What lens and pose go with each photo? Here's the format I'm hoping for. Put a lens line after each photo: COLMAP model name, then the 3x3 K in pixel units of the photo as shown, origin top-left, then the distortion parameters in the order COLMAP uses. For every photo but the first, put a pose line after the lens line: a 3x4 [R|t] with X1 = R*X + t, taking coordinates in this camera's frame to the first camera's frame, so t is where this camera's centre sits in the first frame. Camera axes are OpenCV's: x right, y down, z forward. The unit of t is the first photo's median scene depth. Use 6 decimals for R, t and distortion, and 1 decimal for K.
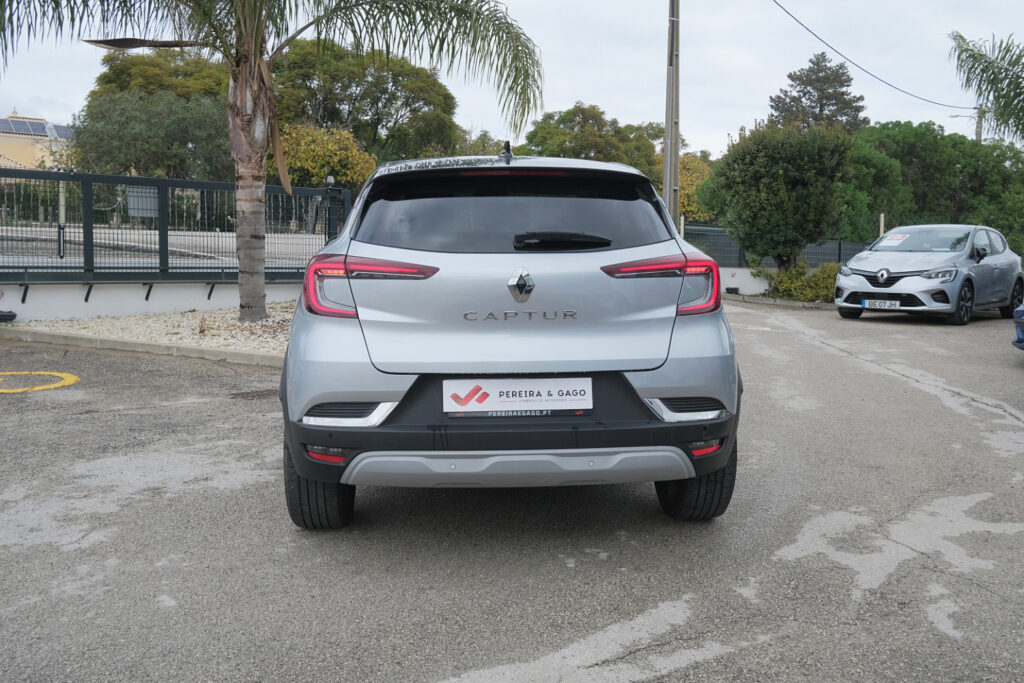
lens RADIAL K [[894.5, 0, 512.0], [0, 894.5, 341.5], [0, 0, 1]] dist [-0.036715, 0.009405]
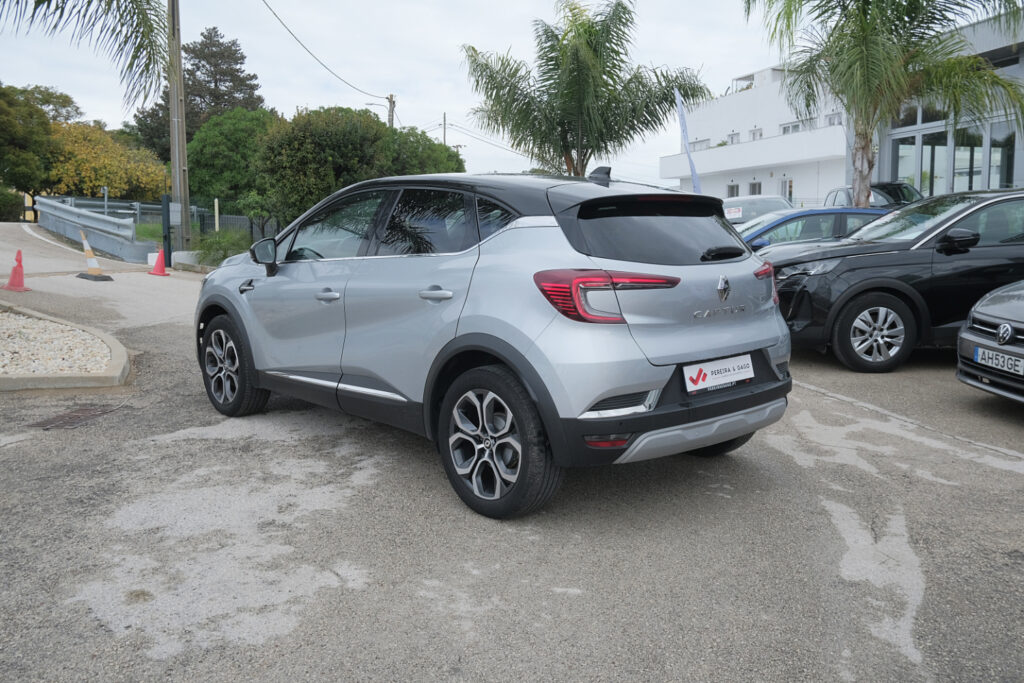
lens RADIAL K [[894.5, 0, 512.0], [0, 894.5, 341.5], [0, 0, 1]] dist [-0.036715, 0.009405]
pose [[0.793037, -0.085931, 0.603083, -0.182764], [0.069074, 0.996301, 0.051129, -0.013120], [-0.605245, 0.001110, 0.796038, 0.025896]]
